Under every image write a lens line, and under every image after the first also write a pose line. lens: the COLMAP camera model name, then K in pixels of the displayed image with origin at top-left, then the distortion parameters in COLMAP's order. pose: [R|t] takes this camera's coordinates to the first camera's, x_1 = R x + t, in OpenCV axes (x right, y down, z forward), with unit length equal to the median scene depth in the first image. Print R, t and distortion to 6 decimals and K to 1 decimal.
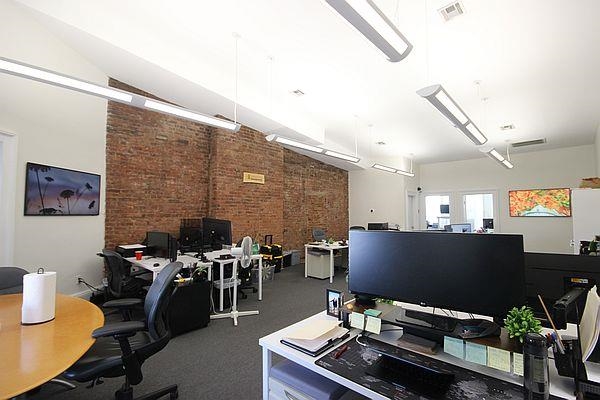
lens RADIAL K [[278.9, 0, 300.8], [0, 278.9, 201.7], [0, 0, 1]] dist [0.000192, 0.000123]
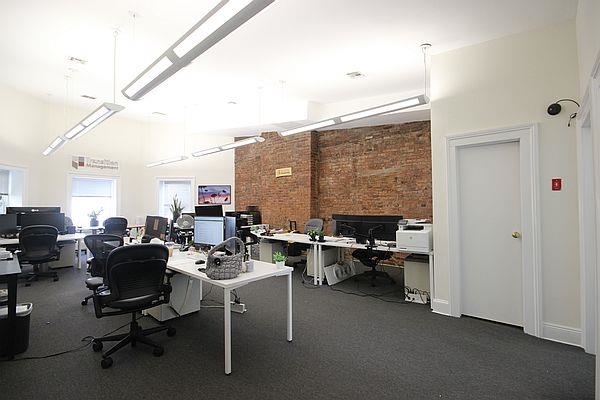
lens RADIAL K [[278.9, 0, 300.7], [0, 278.9, 200.8], [0, 0, 1]] dist [0.000192, 0.000123]
pose [[0.030570, -0.022510, -0.999279, 1.035316], [0.045793, 0.998728, -0.021097, 0.066721], [0.998483, -0.045115, 0.031562, 1.048771]]
